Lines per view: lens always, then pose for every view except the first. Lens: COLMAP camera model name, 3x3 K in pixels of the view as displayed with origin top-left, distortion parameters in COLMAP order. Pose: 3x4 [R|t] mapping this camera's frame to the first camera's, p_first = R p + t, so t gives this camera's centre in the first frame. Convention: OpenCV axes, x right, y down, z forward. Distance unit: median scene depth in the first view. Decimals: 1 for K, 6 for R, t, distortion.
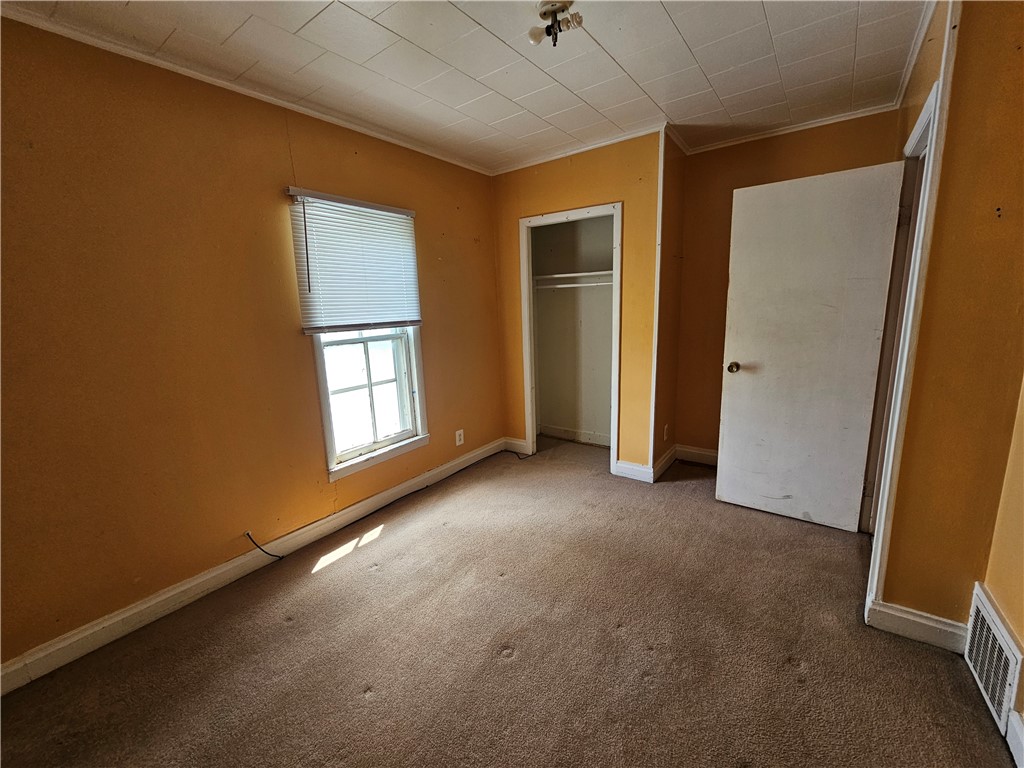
lens RADIAL K [[420.5, 0, 510.6], [0, 420.5, 383.0], [0, 0, 1]] dist [-0.002687, 0.002569]
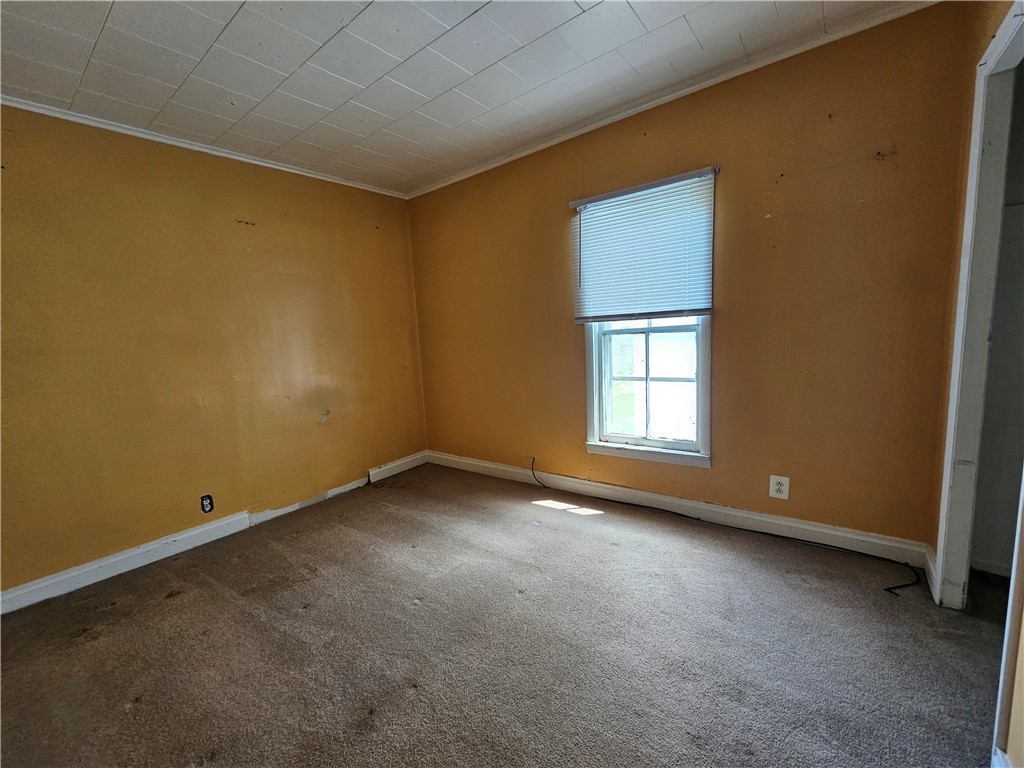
lens RADIAL K [[420.5, 0, 510.6], [0, 420.5, 383.0], [0, 0, 1]] dist [-0.002687, 0.002569]
pose [[-0.016333, 0.171993, -0.984963, 0.622311], [-0.119432, 0.977706, 0.172706, -0.113442], [0.992708, 0.120457, 0.004572, 0.702293]]
